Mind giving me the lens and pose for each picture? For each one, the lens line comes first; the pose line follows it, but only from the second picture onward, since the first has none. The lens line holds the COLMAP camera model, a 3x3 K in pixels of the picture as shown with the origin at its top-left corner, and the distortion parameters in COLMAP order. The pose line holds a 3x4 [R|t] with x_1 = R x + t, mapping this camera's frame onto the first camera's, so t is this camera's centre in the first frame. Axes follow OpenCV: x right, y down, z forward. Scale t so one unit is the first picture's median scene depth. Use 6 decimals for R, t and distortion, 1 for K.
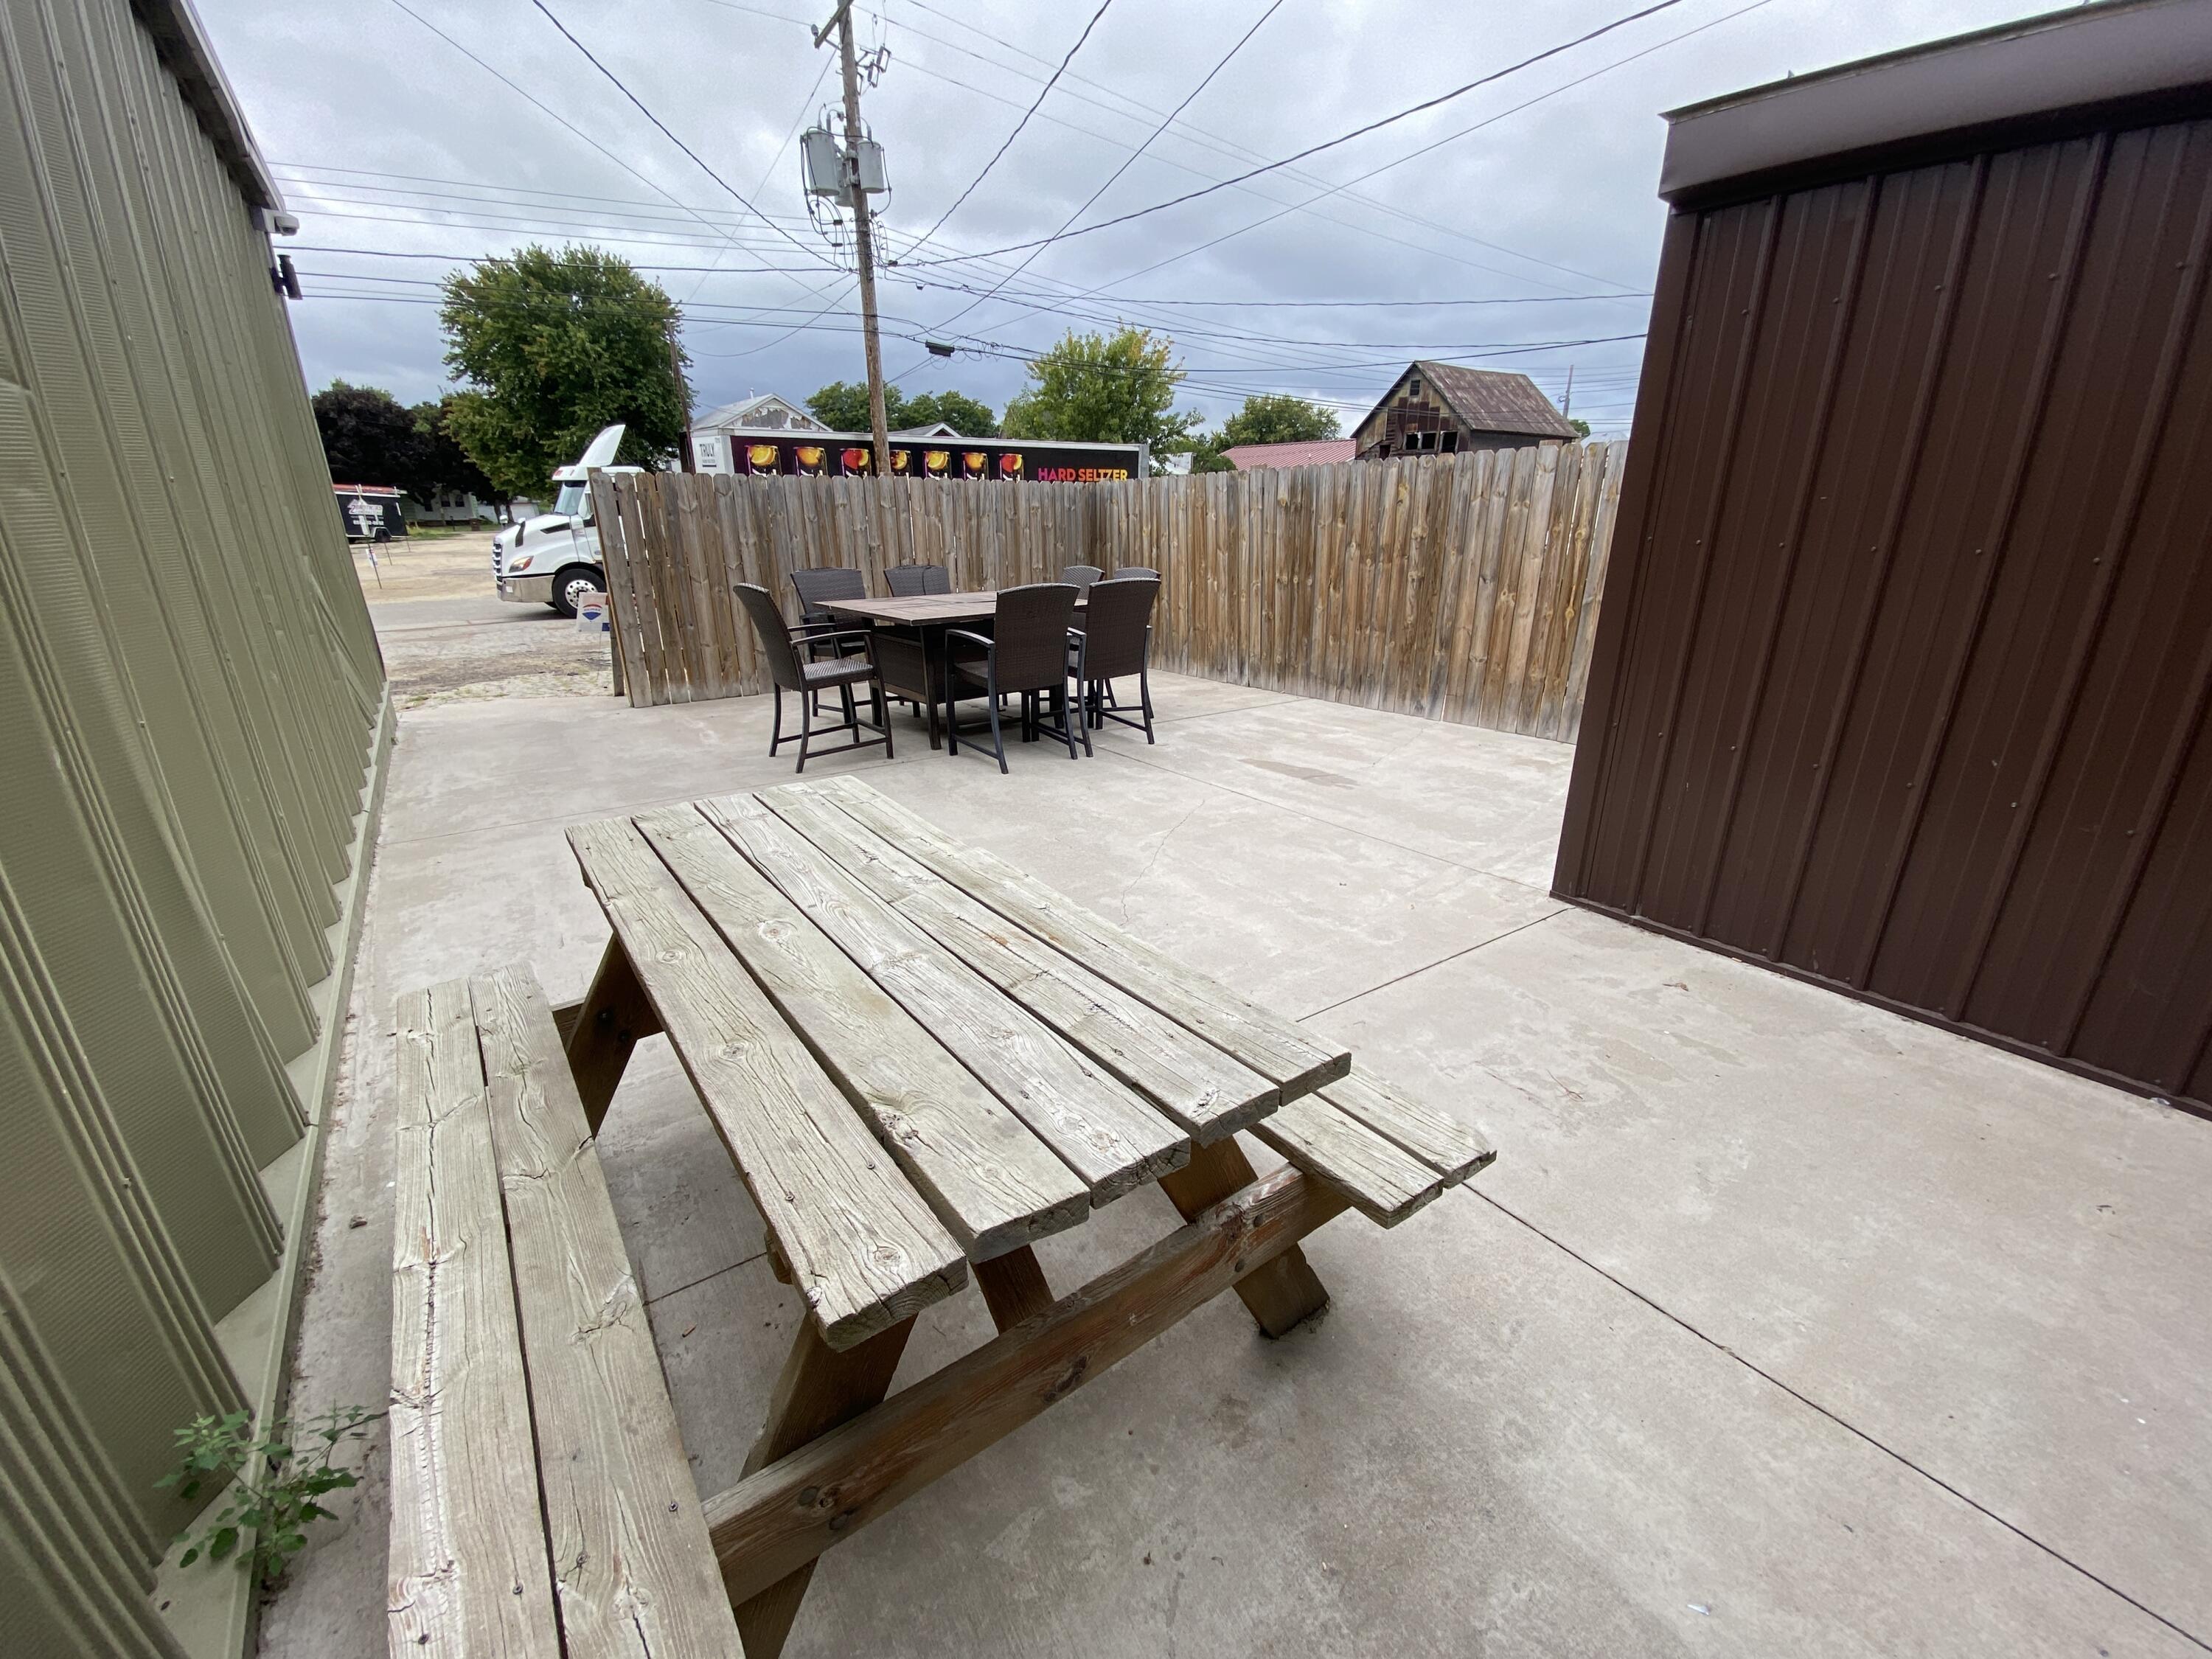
lens RADIAL K [[893.4, 0, 1105.3], [0, 893.4, 833.2], [0, 0, 1]] dist [0.026565, -0.023626]
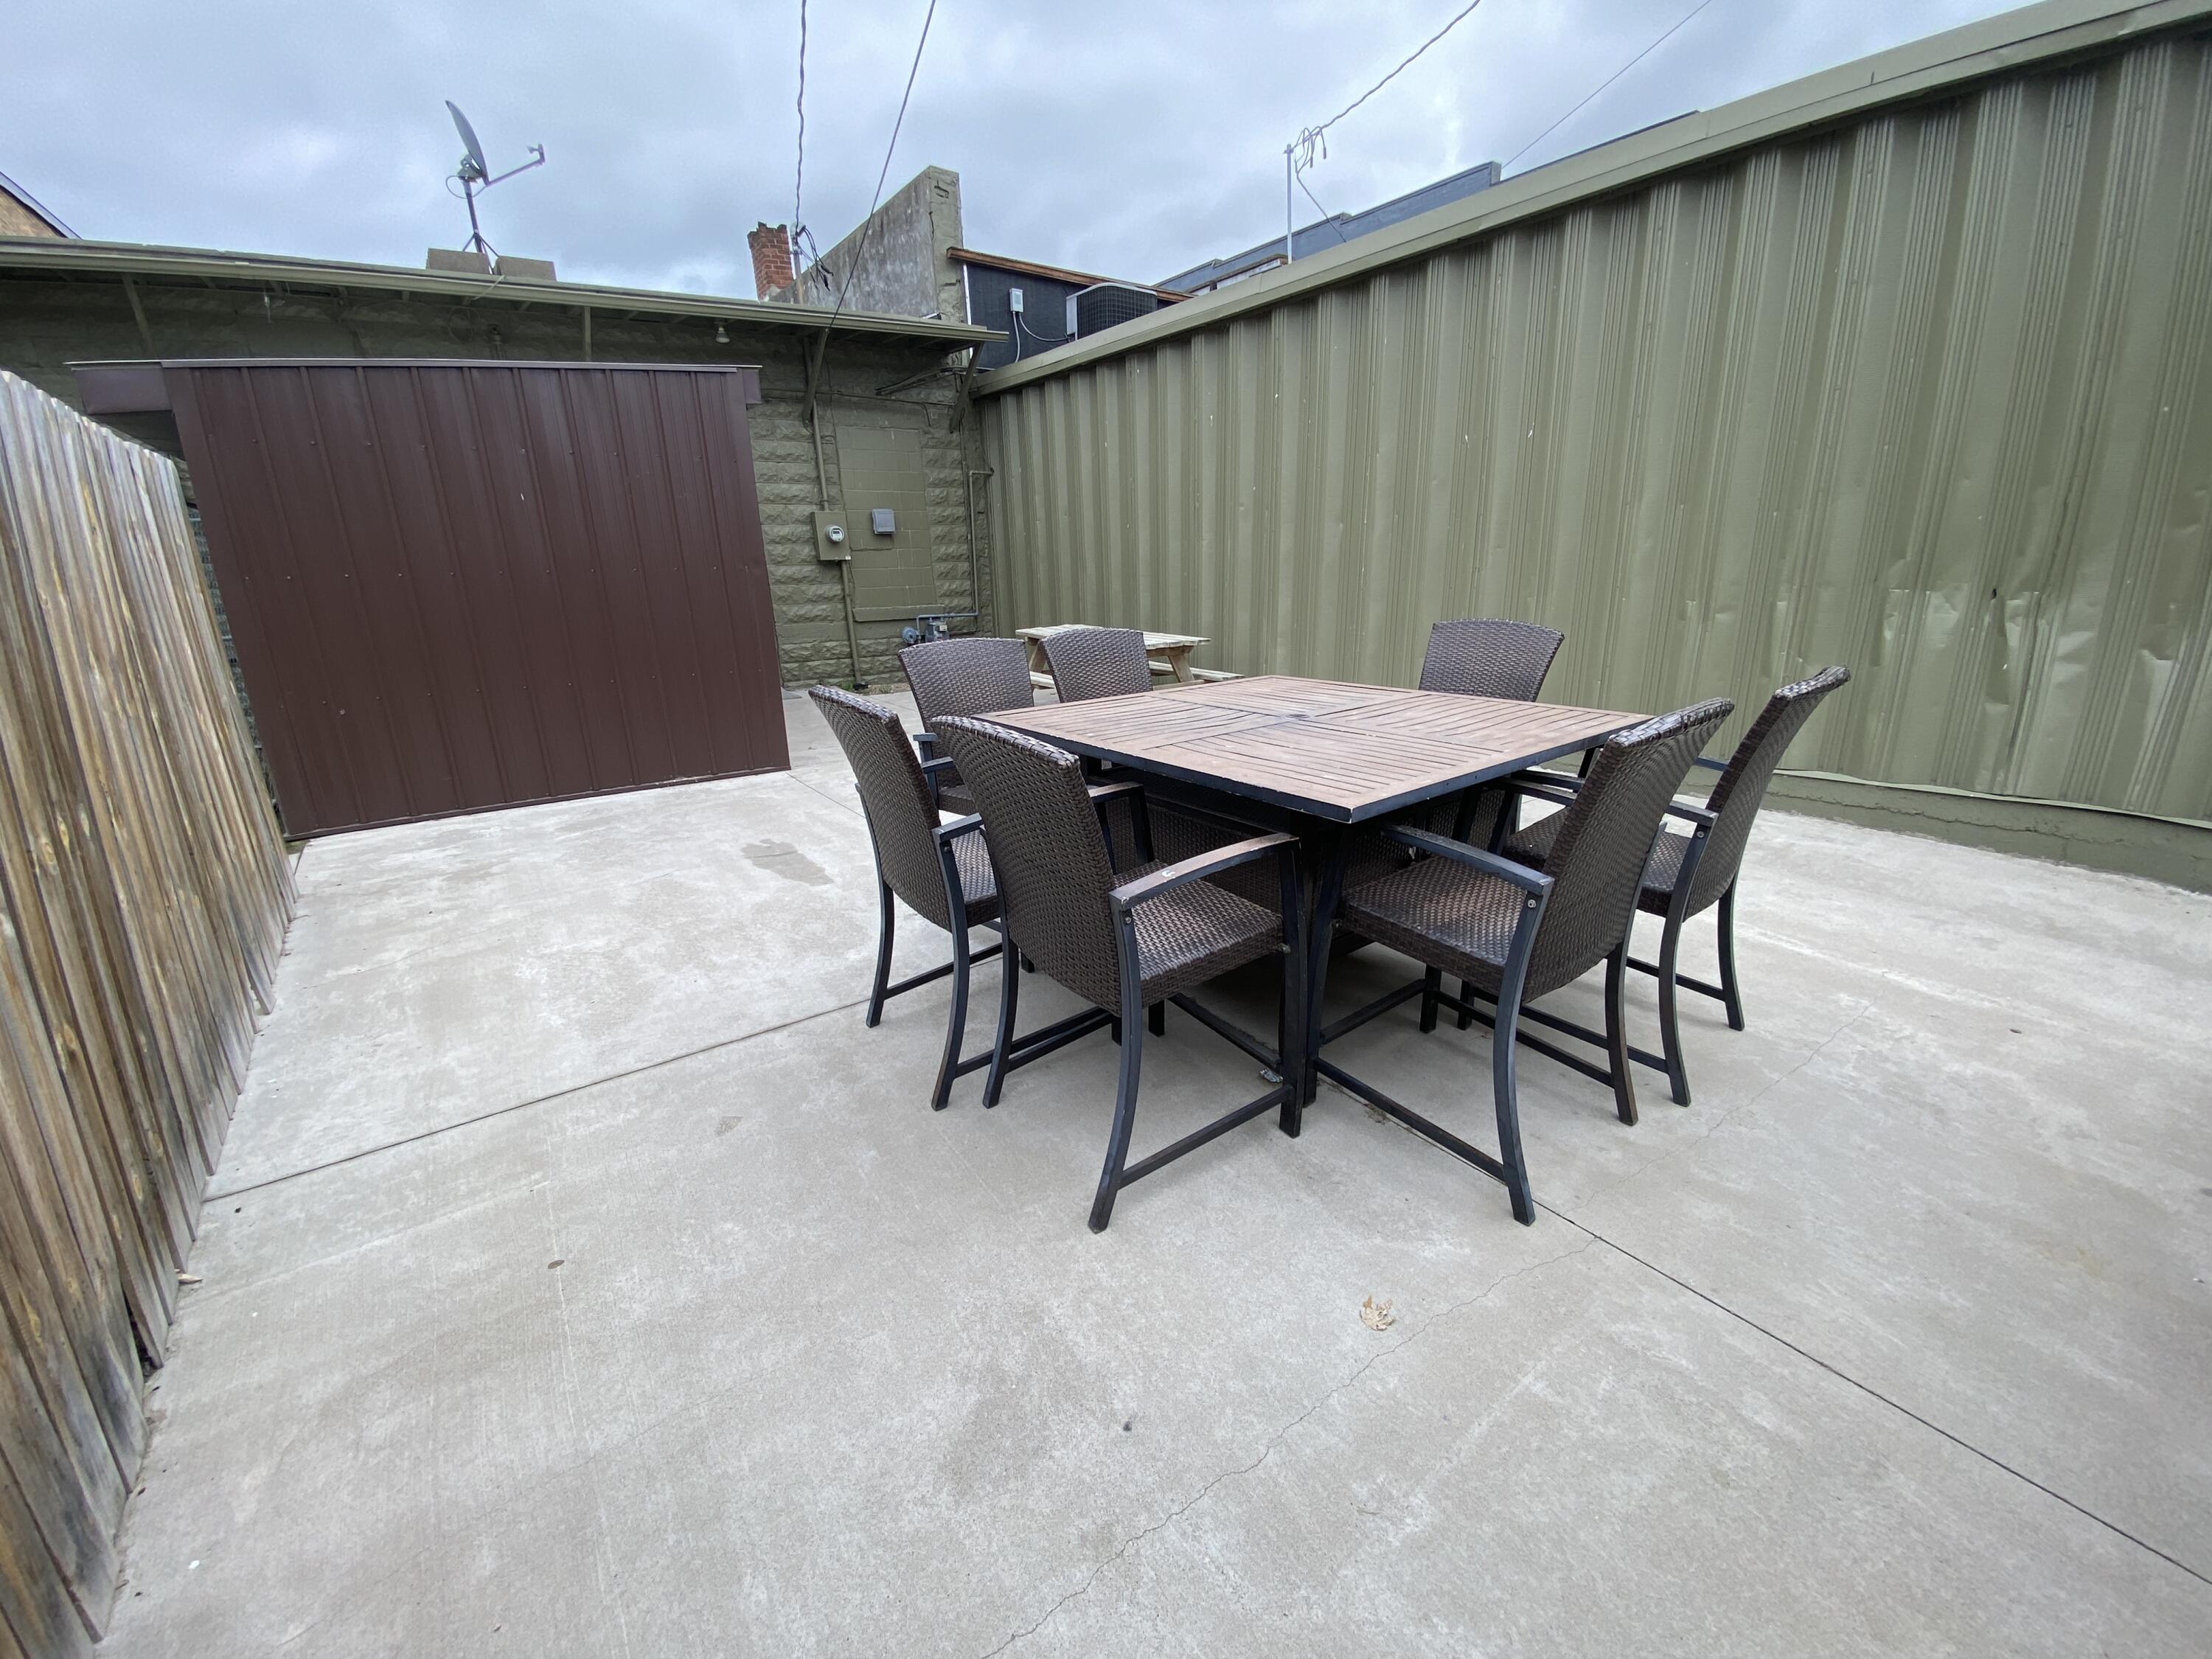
lens RADIAL K [[893.4, 0, 1105.3], [0, 893.4, 833.2], [0, 0, 1]] dist [0.026565, -0.023626]
pose [[-0.999361, 0.035617, -0.002847, -0.067776], [0.026862, 0.801461, 0.597443, -0.519125], [0.023561, 0.596985, -0.801906, 1.504227]]
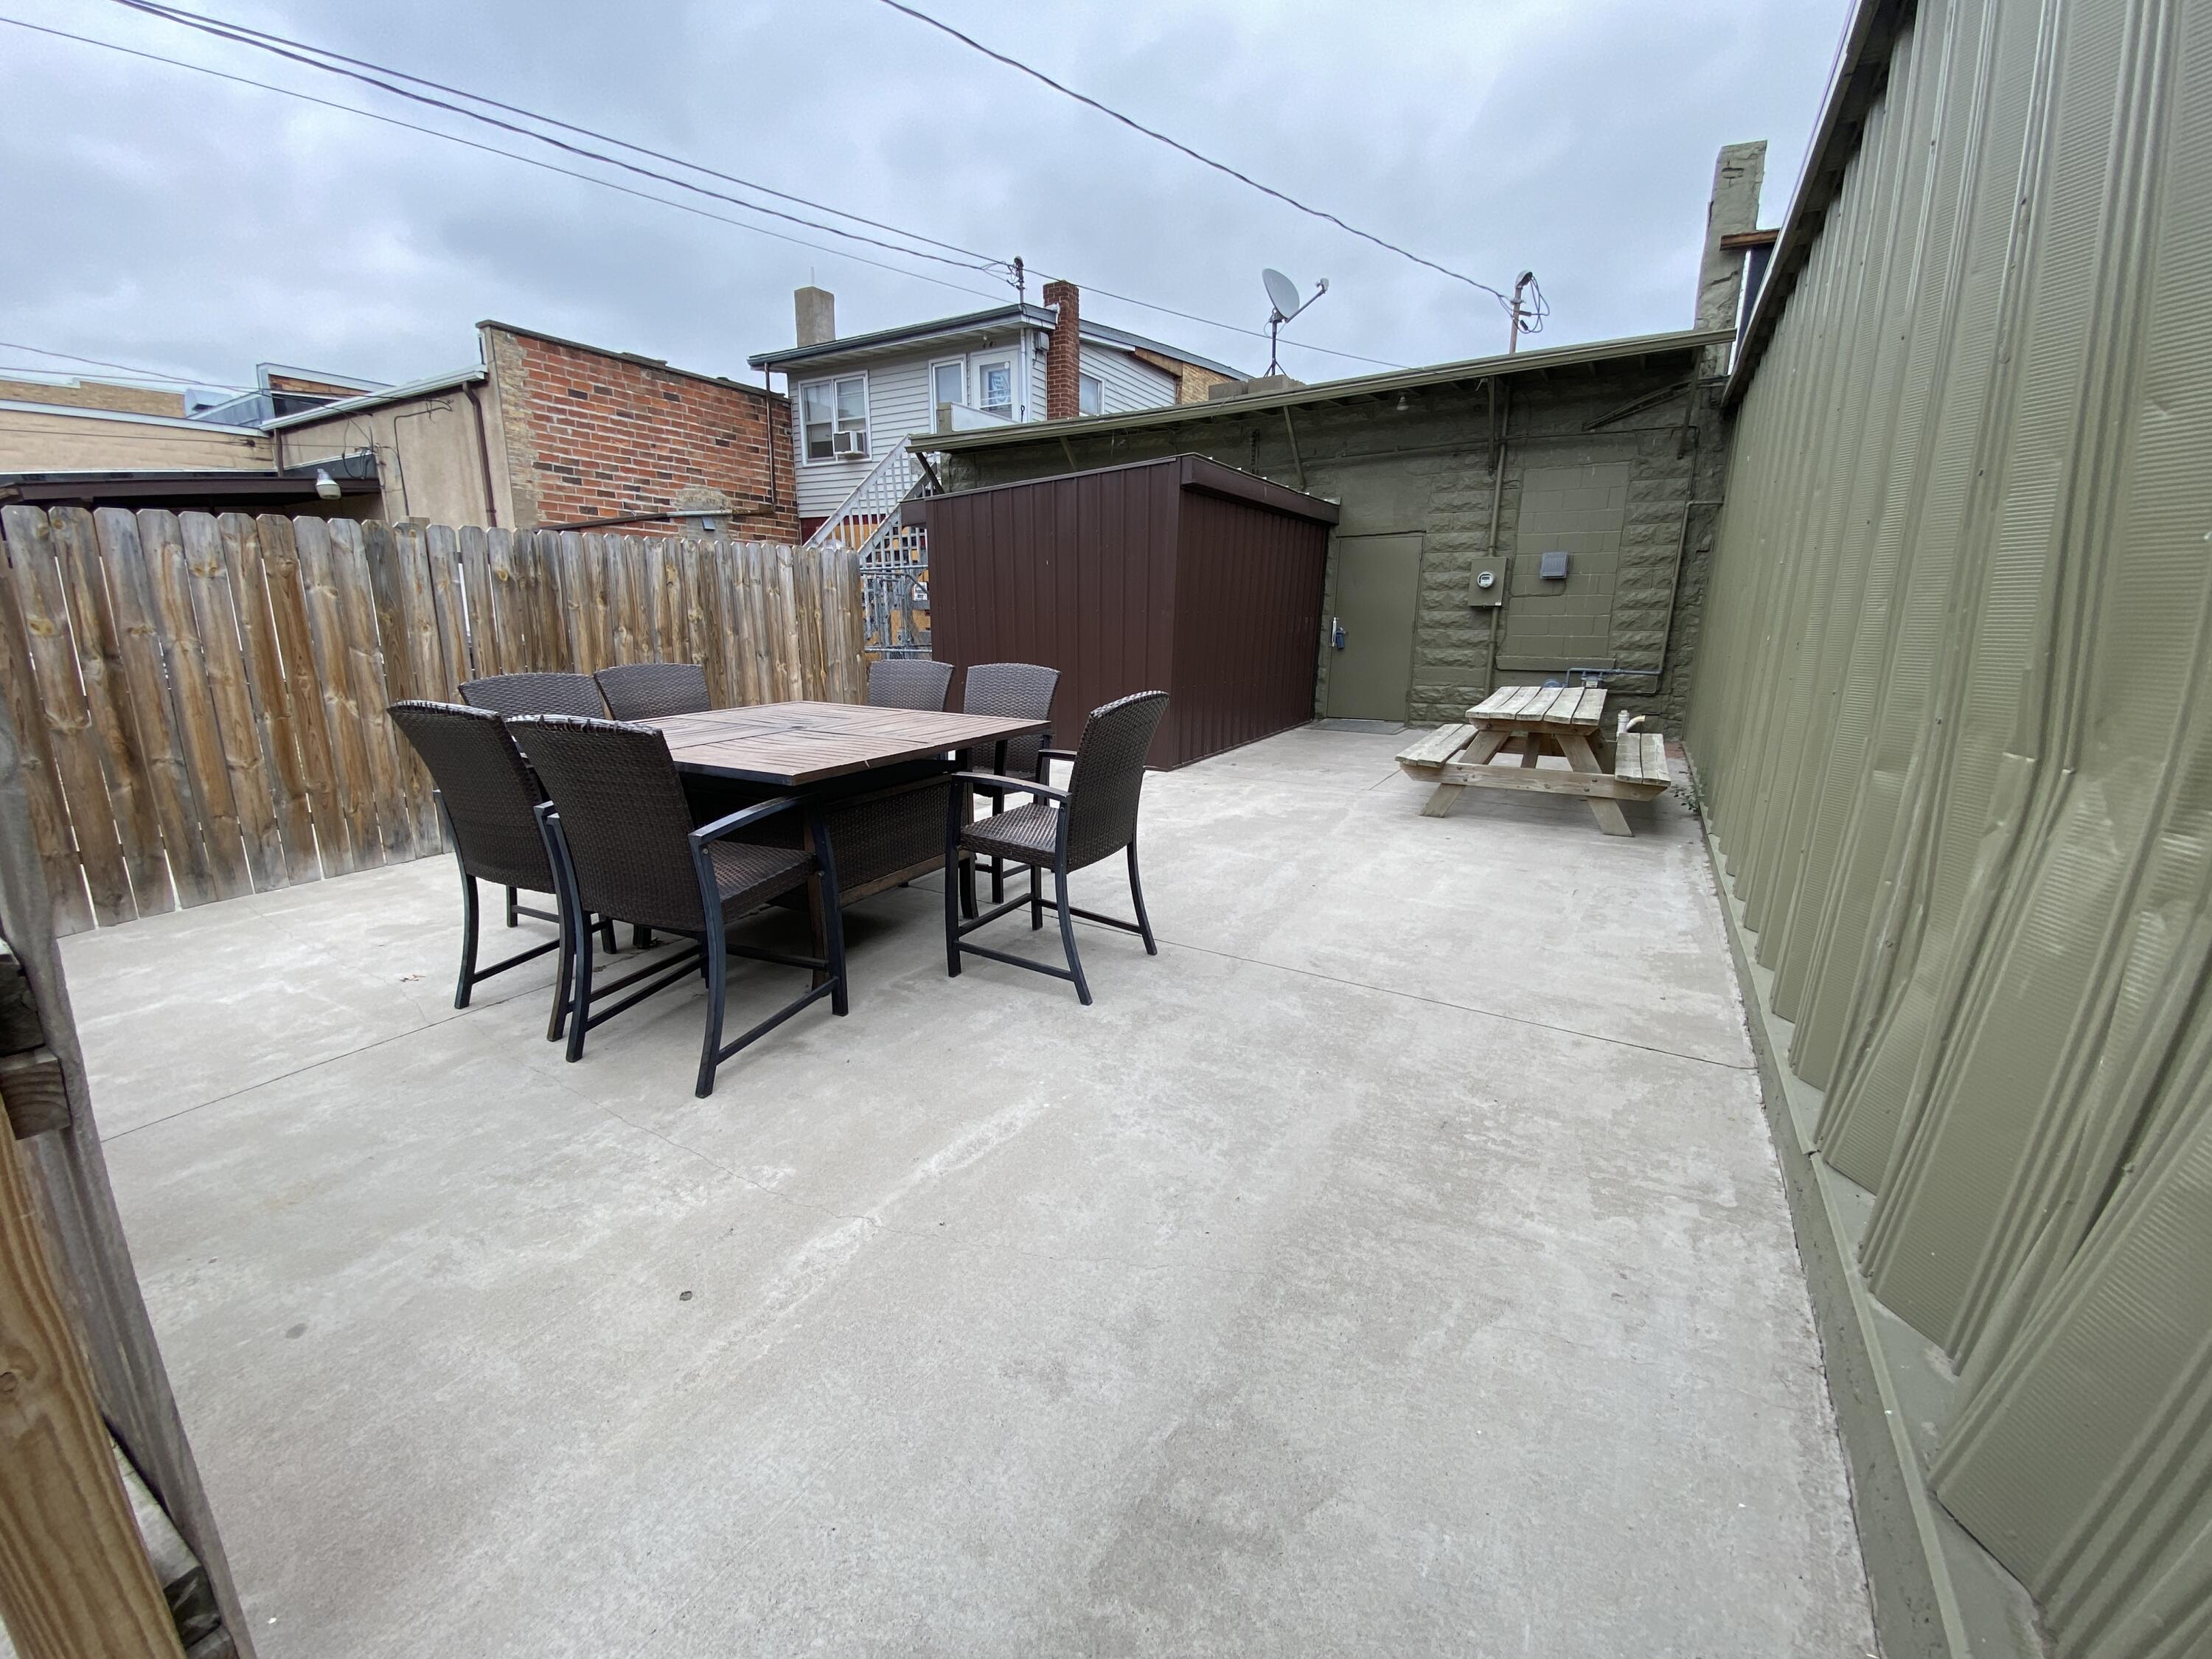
lens RADIAL K [[893.4, 0, 1105.3], [0, 893.4, 833.2], [0, 0, 1]] dist [0.026565, -0.023626]
pose [[-0.408460, -0.213404, 0.887479, -0.841247], [0.305554, 0.884223, 0.353252, -0.368221], [-0.860115, 0.415462, -0.295963, 1.107616]]
